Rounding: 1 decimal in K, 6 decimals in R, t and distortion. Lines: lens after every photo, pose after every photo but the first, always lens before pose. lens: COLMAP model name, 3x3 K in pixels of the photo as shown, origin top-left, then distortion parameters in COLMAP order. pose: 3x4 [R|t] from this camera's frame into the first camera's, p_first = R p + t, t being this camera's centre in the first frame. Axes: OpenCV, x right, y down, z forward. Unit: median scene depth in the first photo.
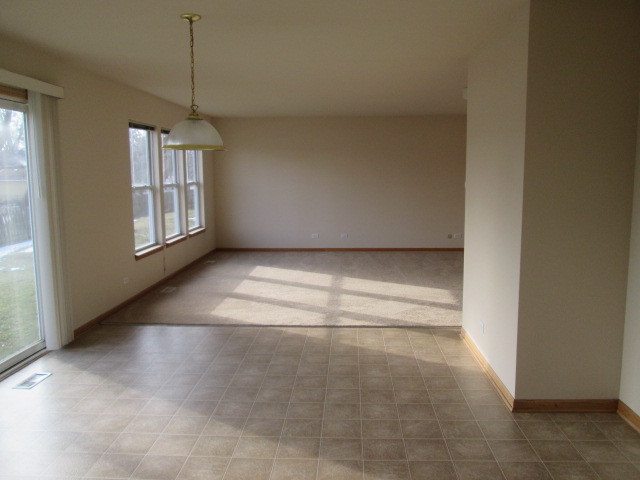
lens RADIAL K [[534.0, 0, 320.6], [0, 534.0, 238.9], [0, 0, 1]] dist [-0.010387, -0.003320]
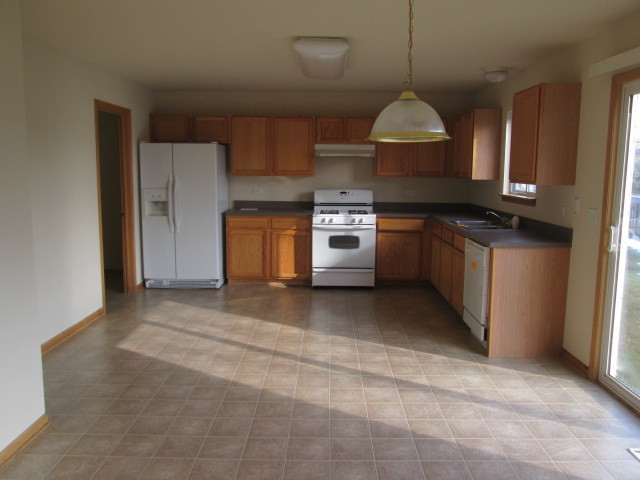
lens RADIAL K [[534.0, 0, 321.3], [0, 534.0, 240.4], [0, 0, 1]] dist [-0.010387, -0.003320]
pose [[-0.999128, 0.008424, -0.040890, -0.079349], [-0.002378, 0.966359, 0.257185, -0.221525], [0.041681, 0.257058, -0.965497, 1.763657]]
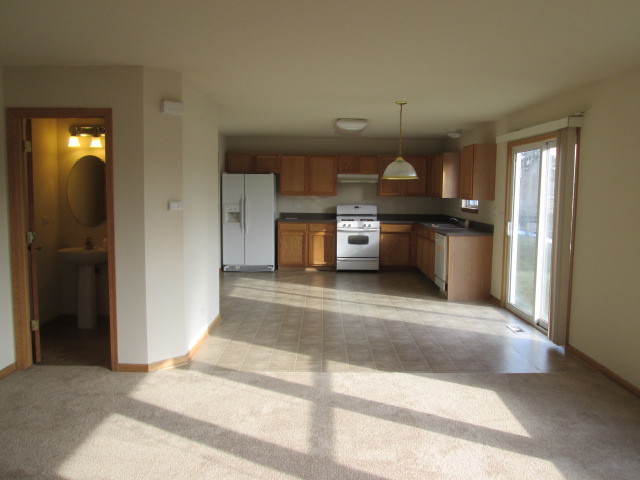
lens RADIAL K [[534.0, 0, 317.8], [0, 534.0, 240.3], [0, 0, 1]] dist [-0.010387, -0.003320]
pose [[-0.998957, 0.006849, -0.045150, 0.098825], [-0.003277, 0.975389, 0.220467, -0.345282], [0.045549, 0.220385, -0.974349, 2.660360]]
